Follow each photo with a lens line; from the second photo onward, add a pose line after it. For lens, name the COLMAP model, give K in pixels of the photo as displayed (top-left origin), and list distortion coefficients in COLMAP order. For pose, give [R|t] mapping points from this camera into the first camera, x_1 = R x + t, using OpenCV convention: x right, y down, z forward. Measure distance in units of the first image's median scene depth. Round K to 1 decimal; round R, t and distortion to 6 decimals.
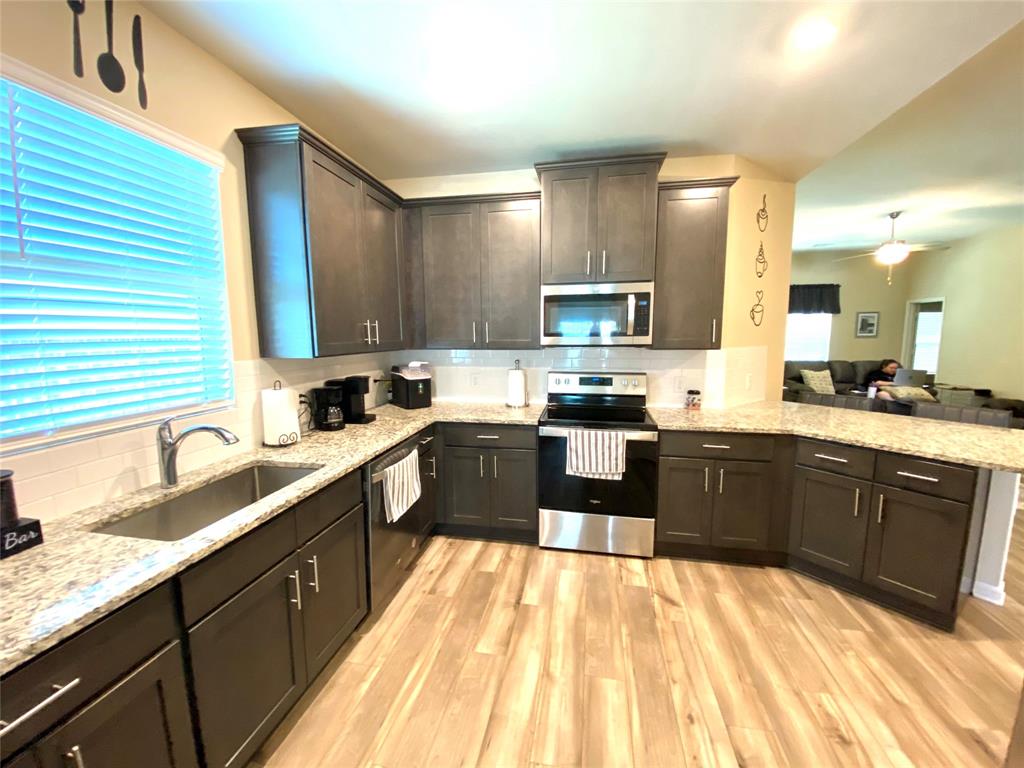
lens RADIAL K [[414.9, 0, 510.0], [0, 414.9, 385.2], [0, 0, 1]] dist [0.020659, -0.017733]
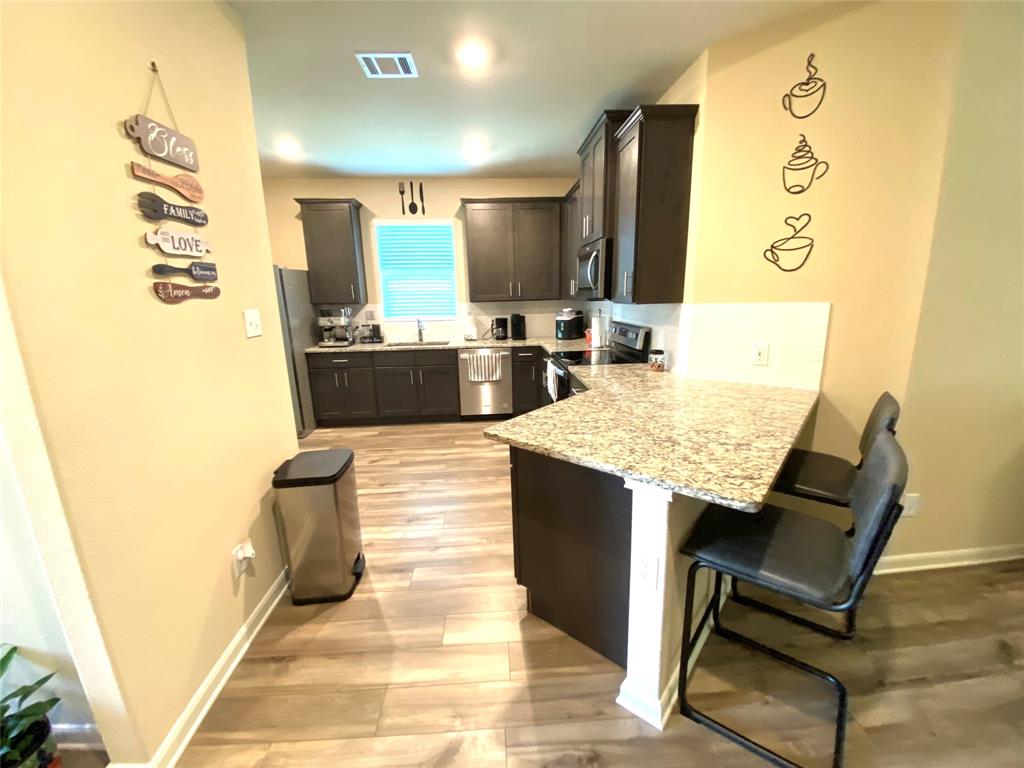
lens RADIAL K [[414.9, 0, 510.0], [0, 414.9, 385.2], [0, 0, 1]] dist [0.020659, -0.017733]
pose [[0.253084, 0.206058, -0.945245, 2.186639], [-0.107933, 0.976968, 0.184075, -0.078547], [0.961405, 0.055436, 0.269496, 0.787292]]
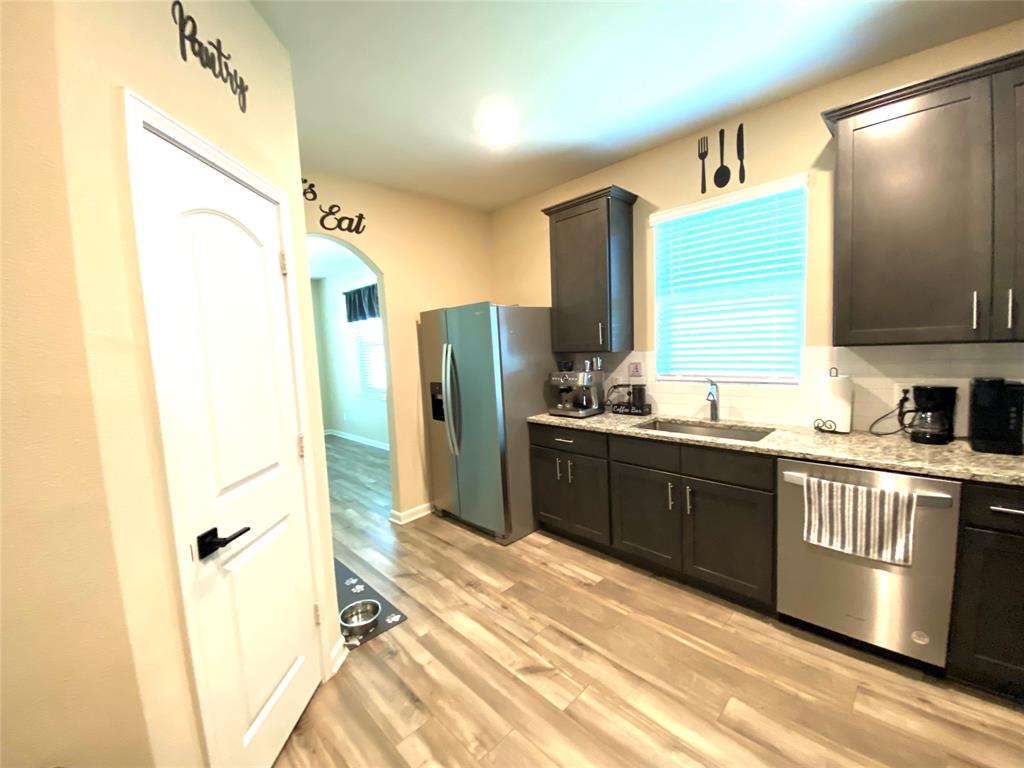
lens RADIAL K [[414.9, 0, 510.0], [0, 414.9, 385.2], [0, 0, 1]] dist [0.020659, -0.017733]
pose [[-0.559830, 0.108730, -0.821443, 0.912214], [-0.057382, 0.983886, 0.169338, -0.120695], [0.826619, 0.141936, -0.544569, 1.141737]]
